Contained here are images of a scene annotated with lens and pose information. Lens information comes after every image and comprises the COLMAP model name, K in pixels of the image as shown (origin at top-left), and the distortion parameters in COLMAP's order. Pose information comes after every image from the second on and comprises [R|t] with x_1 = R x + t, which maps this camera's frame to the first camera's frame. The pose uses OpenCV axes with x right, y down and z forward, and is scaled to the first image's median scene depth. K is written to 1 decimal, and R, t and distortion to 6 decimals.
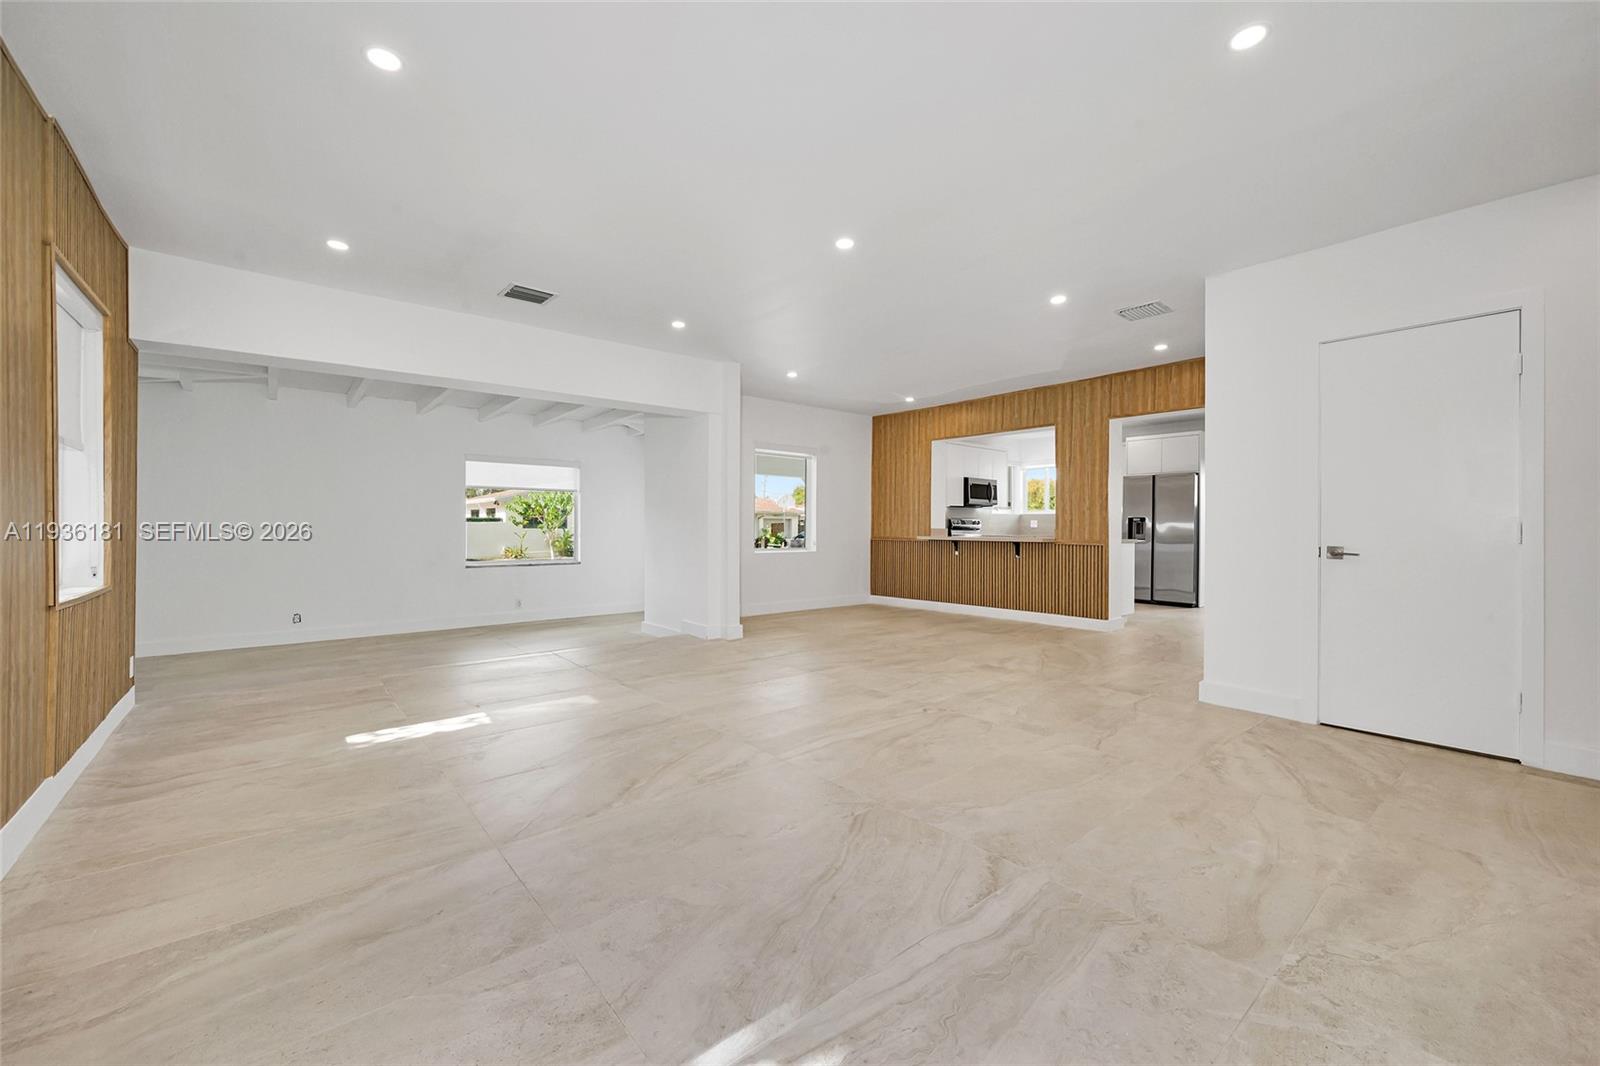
lens RADIAL K [[629.3, 0, 801.1], [0, 629.3, 525.5], [0, 0, 1]] dist [0.000484, 0.000243]
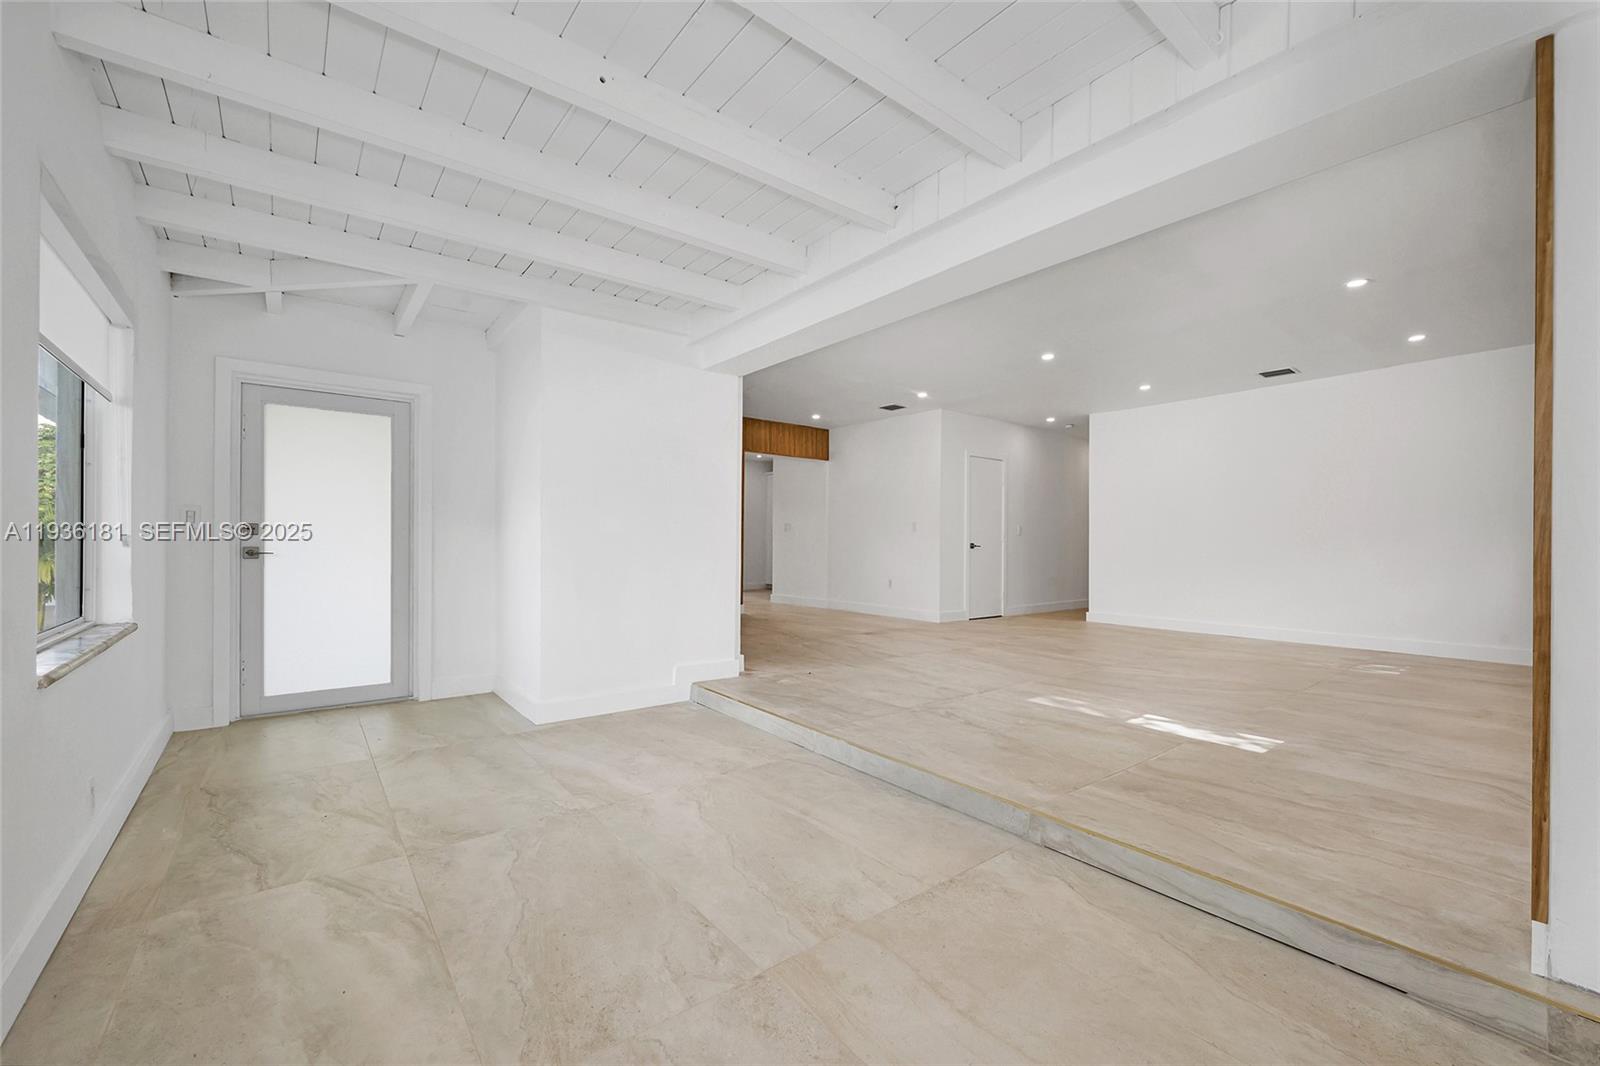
lens RADIAL K [[650.1, 0, 801.9], [0, 650.1, 544.7], [0, 0, 1]] dist [-0.000067, -0.000076]
pose [[0.024478, -0.002490, 0.999697, -0.769880], [-0.008200, 0.999963, 0.002692, 0.019015], [-0.999667, -0.008263, 0.024456, 0.756953]]
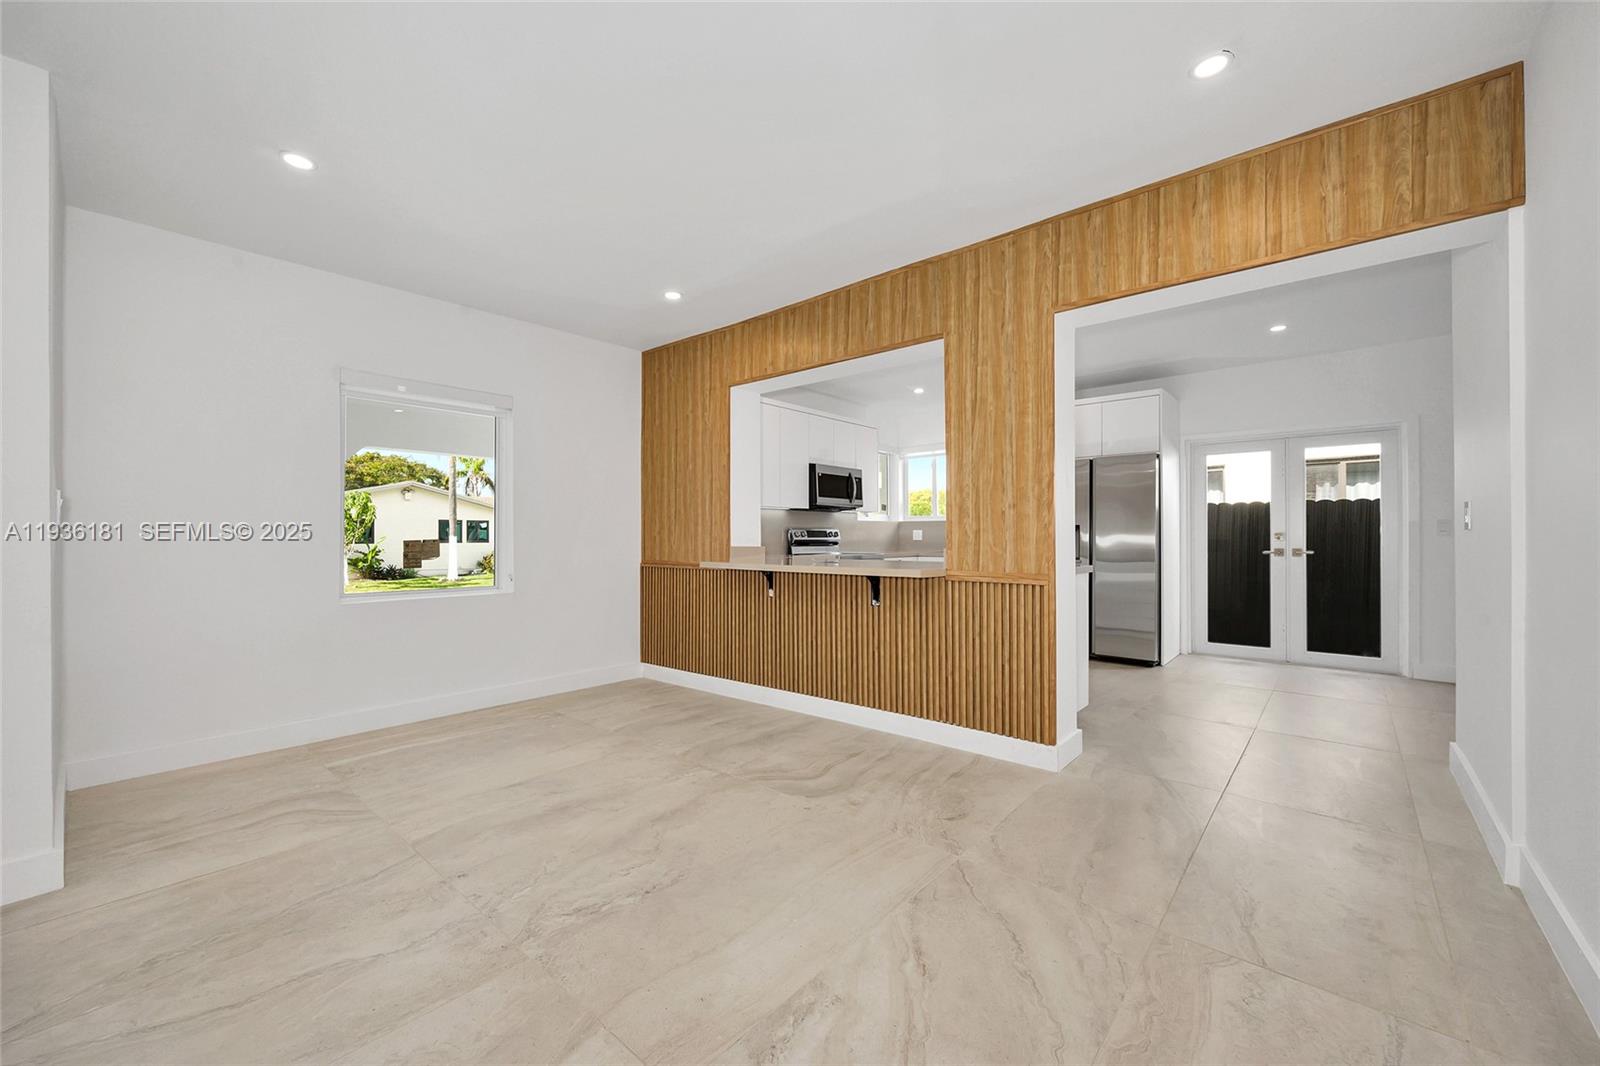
lens RADIAL K [[633.7, 0, 800.0], [0, 633.7, 533.0], [0, 0, 1]] dist [0.000031, -0.000038]
pose [[0.987689, -0.007173, 0.156263, 0.205866], [0.007727, 0.999966, -0.002941, -0.006085], [-0.156237, 0.004112, 0.987711, 0.509035]]
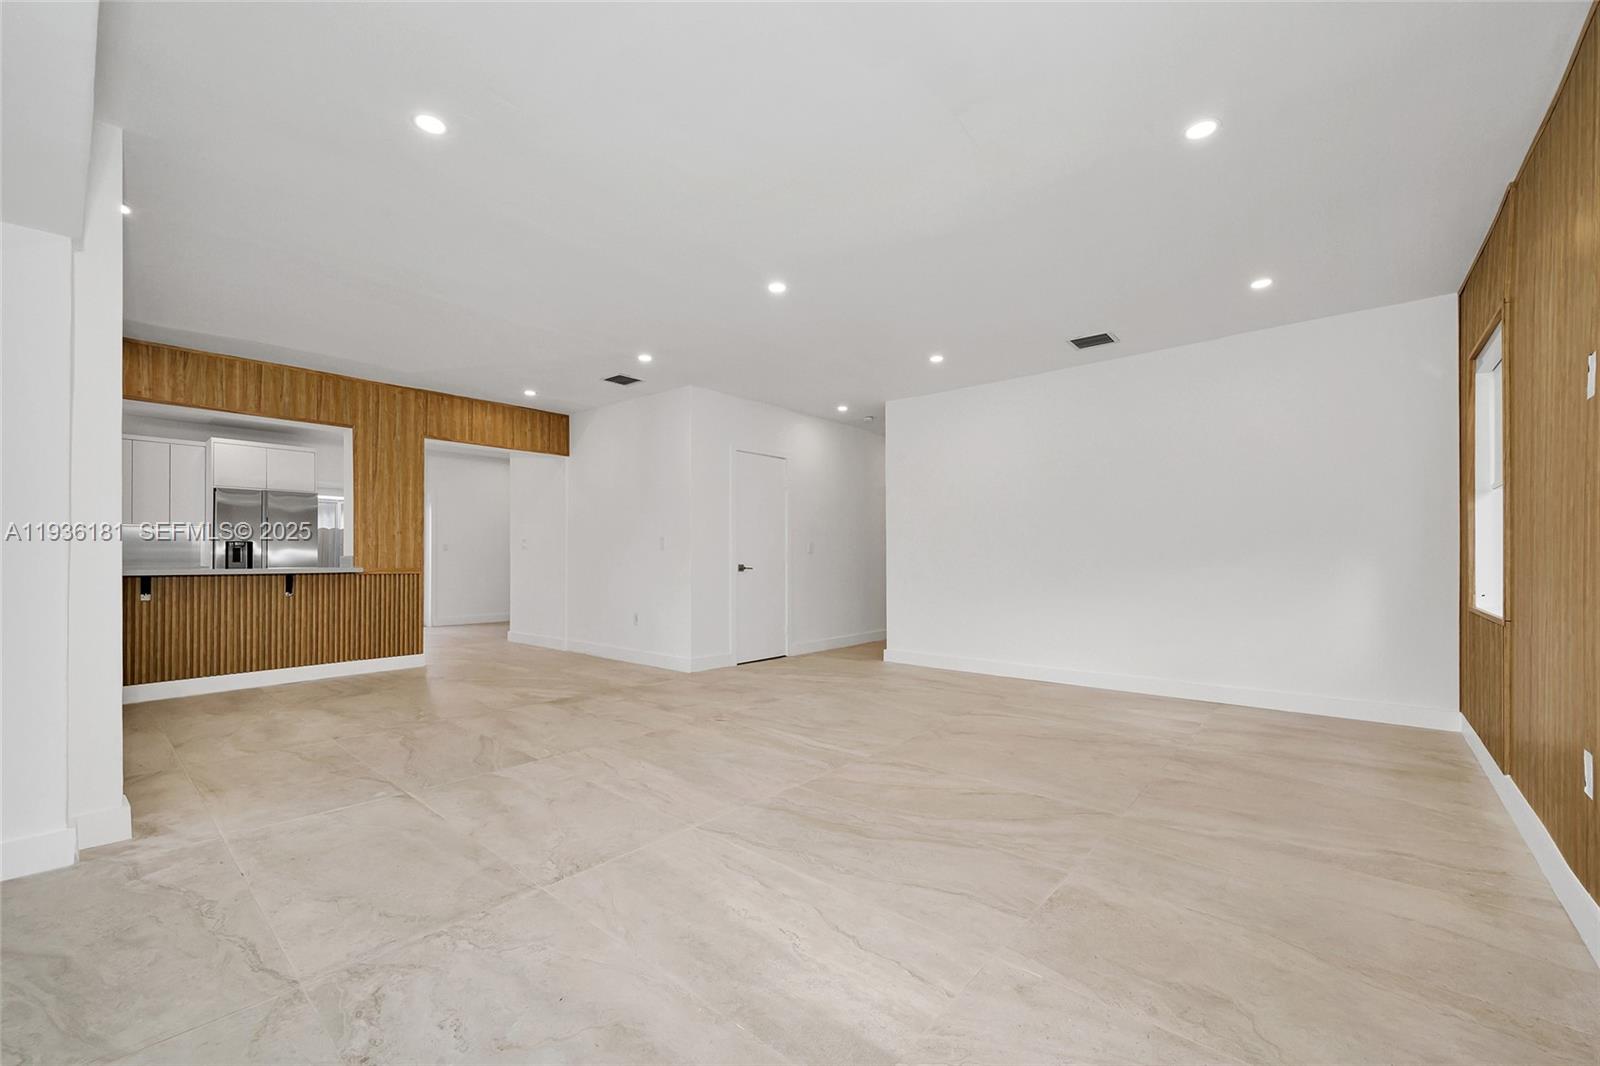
lens RADIAL K [[640.3, 0, 796.6], [0, 640.3, 554.3], [0, 0, 1]] dist [-0.010195, -0.000157]
pose [[-0.152327, -0.000700, 0.988330, -0.475413], [-0.001761, 0.999998, 0.000437, 0.001937], [-0.988329, -0.001674, -0.152328, 0.535948]]
